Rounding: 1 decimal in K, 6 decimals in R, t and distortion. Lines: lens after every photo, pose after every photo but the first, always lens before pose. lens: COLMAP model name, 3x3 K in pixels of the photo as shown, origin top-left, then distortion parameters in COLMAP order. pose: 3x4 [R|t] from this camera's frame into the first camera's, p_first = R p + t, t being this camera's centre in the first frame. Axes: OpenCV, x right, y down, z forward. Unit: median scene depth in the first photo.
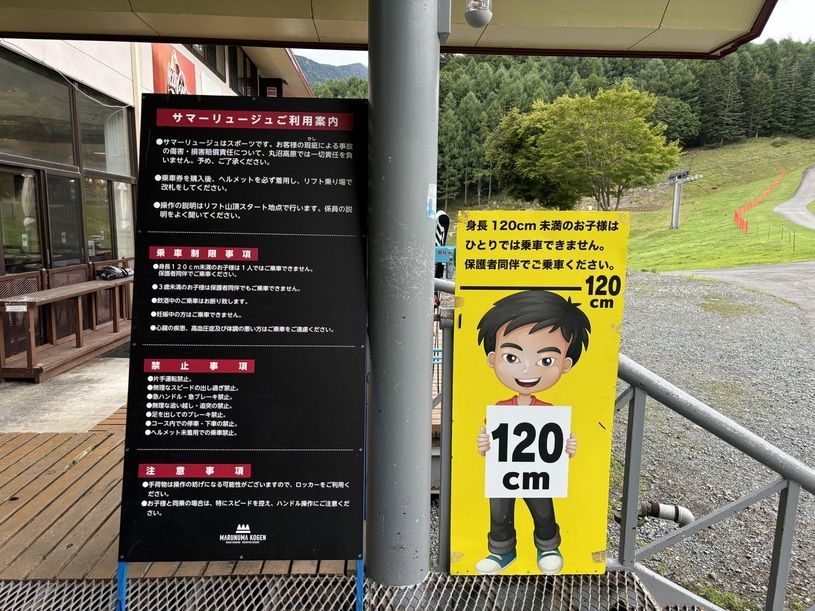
lens RADIAL K [[616.0, 0, 401.9], [0, 616.0, 312.6], [0, 0, 1]] dist [0.043570, -0.048640]
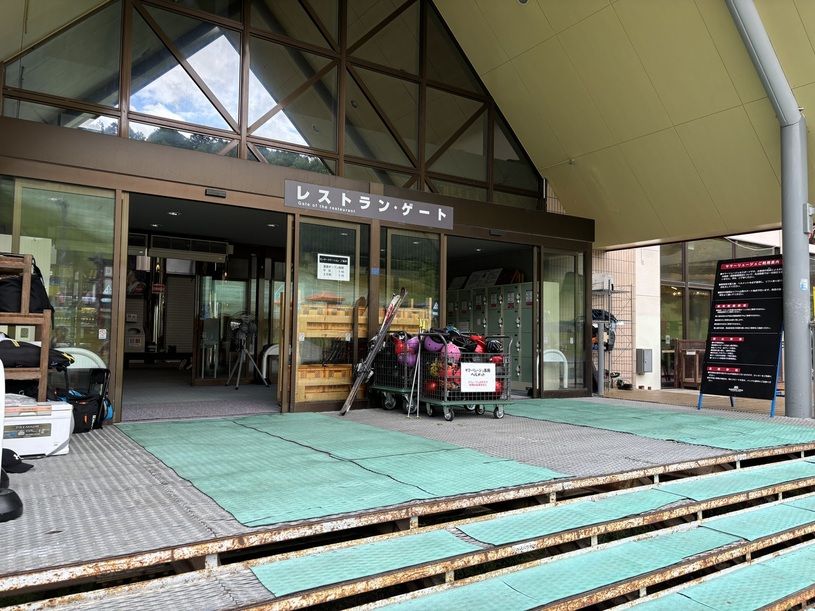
lens RADIAL K [[616.0, 0, 403.2], [0, 616.0, 307.0], [0, 0, 1]] dist [0.043570, -0.048640]
pose [[0.514447, -0.050029, -0.856062, 1.603693], [-0.131991, 0.981780, -0.136695, 0.589803], [0.847303, 0.183315, 0.498471, -2.113770]]
